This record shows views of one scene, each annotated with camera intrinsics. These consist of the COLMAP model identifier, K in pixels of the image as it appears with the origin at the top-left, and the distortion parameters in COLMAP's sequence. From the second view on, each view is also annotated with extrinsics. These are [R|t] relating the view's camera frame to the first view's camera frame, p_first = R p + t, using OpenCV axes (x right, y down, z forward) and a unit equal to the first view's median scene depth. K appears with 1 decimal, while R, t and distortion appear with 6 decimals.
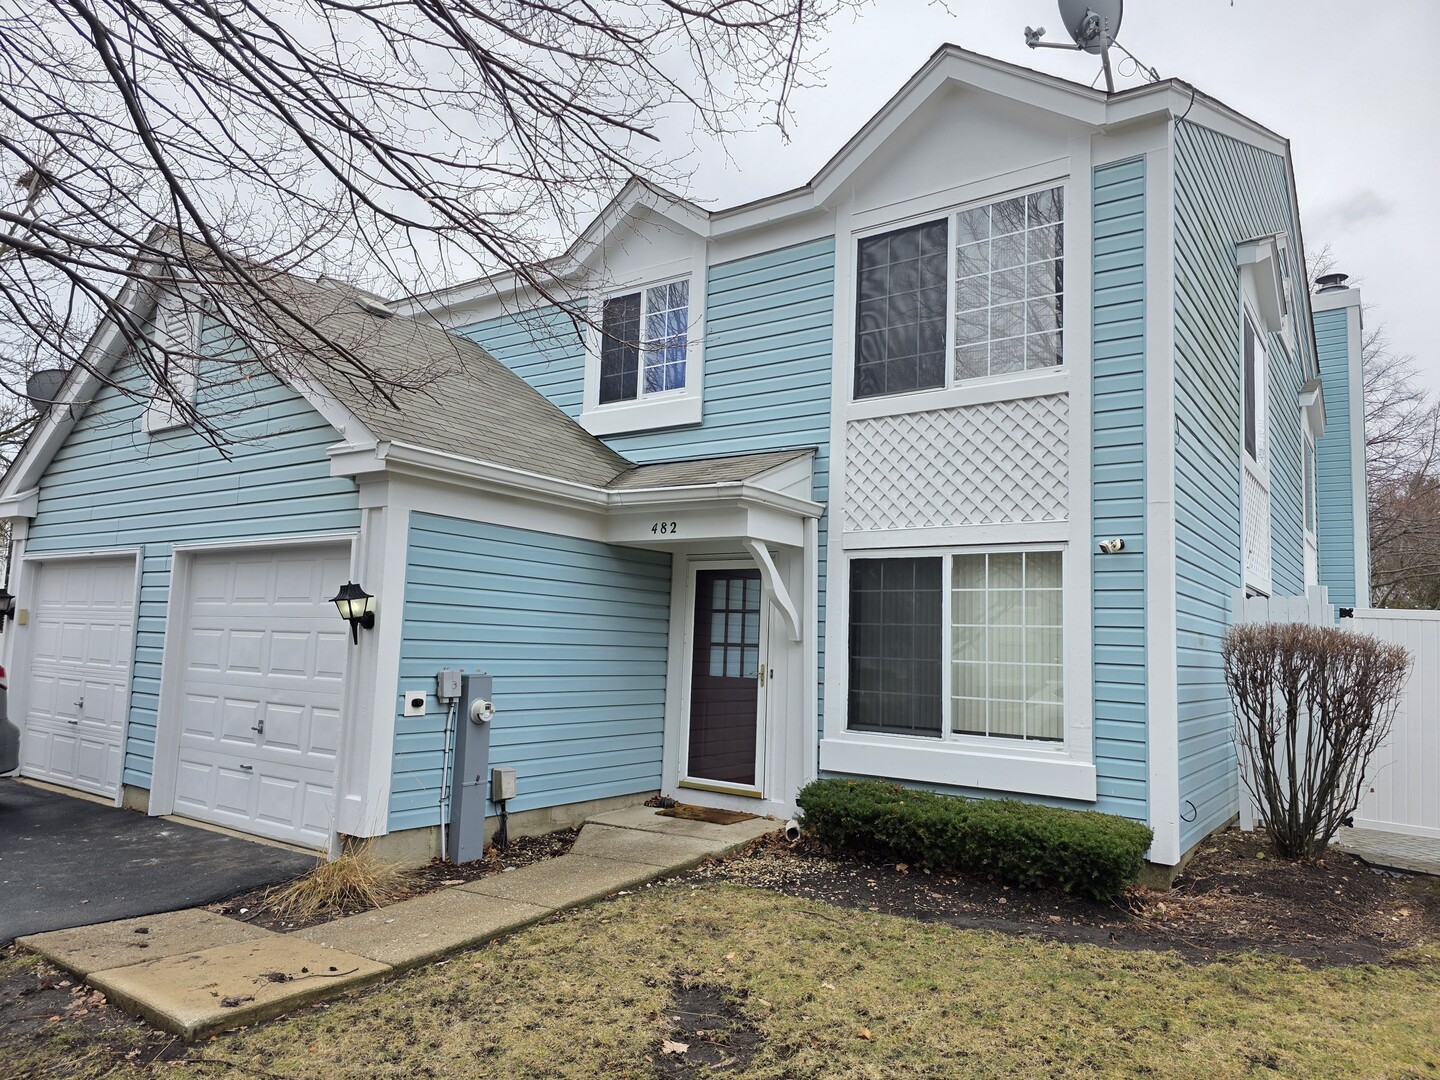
lens RADIAL K [[967.2, 0, 722.2], [0, 967.2, 551.6], [0, 0, 1]] dist [0.012675, 0.000934]
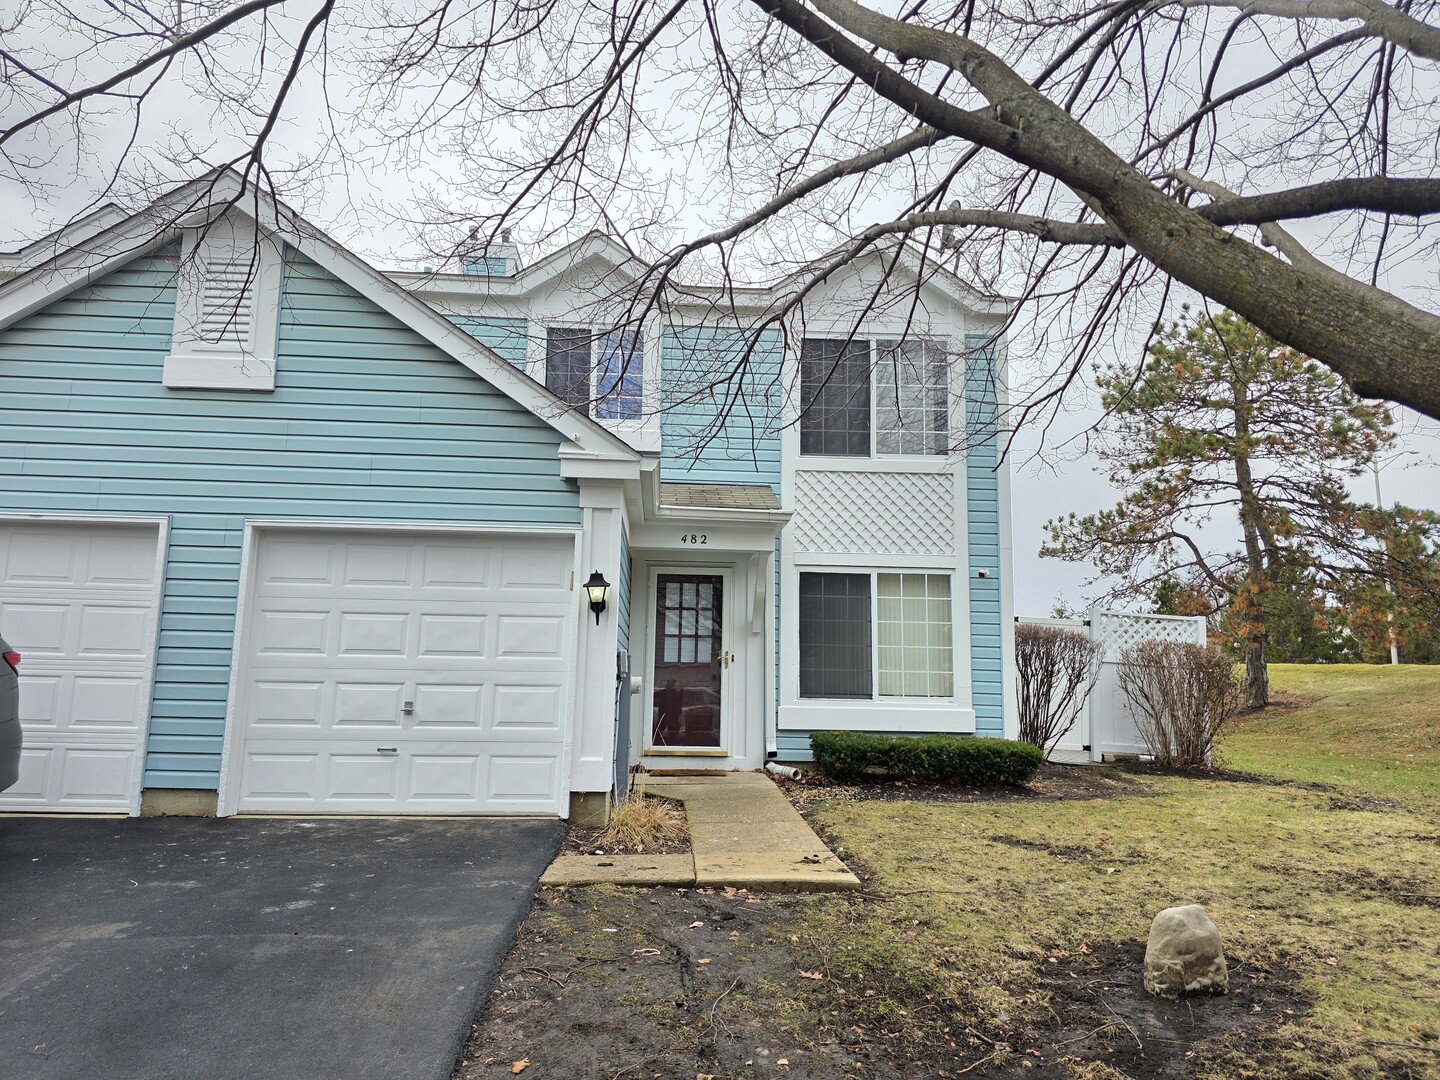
lens RADIAL K [[967.2, 0, 724.0], [0, 967.2, 532.0], [0, 0, 1]] dist [0.012675, 0.000934]
pose [[0.785161, 0.076648, 0.614530, -0.804900], [-0.054837, 0.997018, -0.054291, 0.031813], [-0.616859, 0.008928, 0.787023, 0.000112]]
